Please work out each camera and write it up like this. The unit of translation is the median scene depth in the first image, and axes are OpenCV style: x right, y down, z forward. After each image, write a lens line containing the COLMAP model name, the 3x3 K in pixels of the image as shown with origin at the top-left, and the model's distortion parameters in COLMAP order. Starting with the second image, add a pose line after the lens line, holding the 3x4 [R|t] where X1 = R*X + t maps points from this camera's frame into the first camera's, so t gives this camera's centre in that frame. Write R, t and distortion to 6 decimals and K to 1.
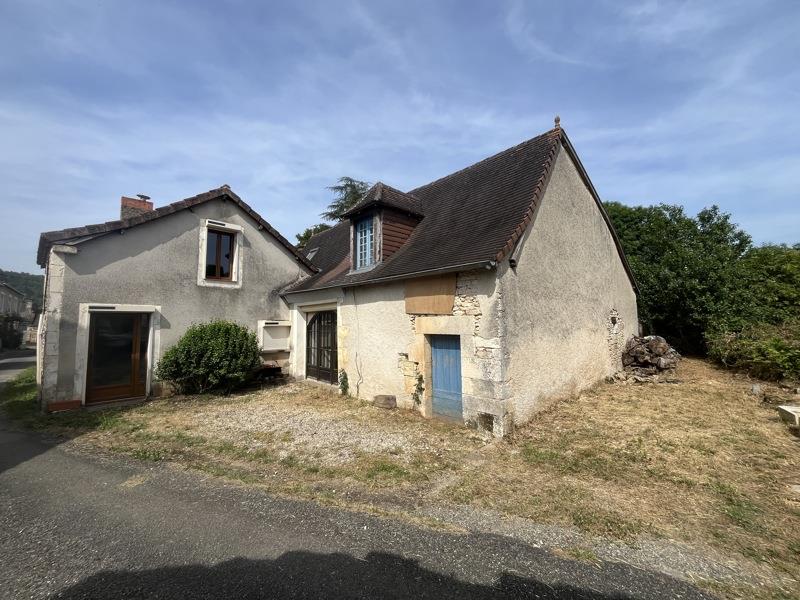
lens RADIAL K [[324.0, 0, 400.7], [0, 324.0, 305.0], [0, 0, 1]] dist [-0.005852, 0.001559]
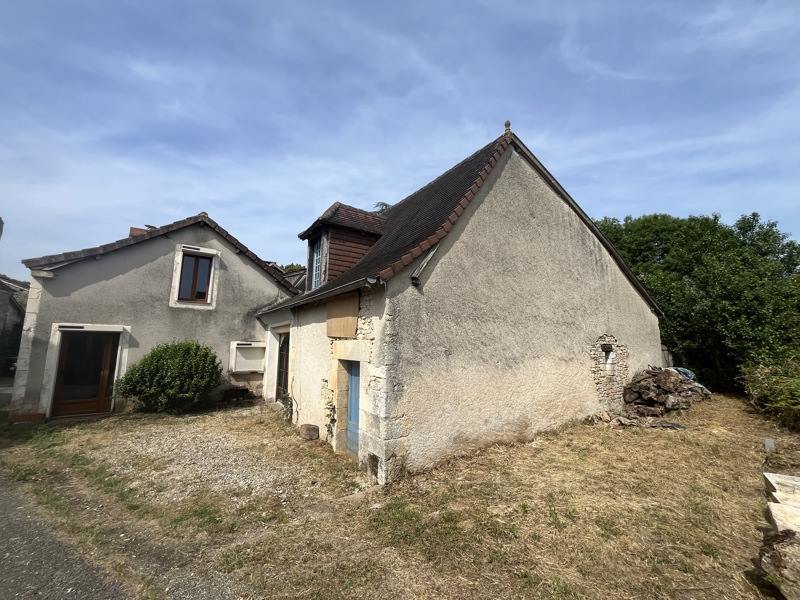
lens RADIAL K [[324.0, 0, 404.4], [0, 324.0, 299.6], [0, 0, 1]] dist [-0.005852, 0.001559]
pose [[0.988055, -0.003605, -0.154059, 0.331155], [-0.009709, 0.996283, -0.085587, -0.001080], [0.153795, 0.086060, 0.984348, 0.090729]]
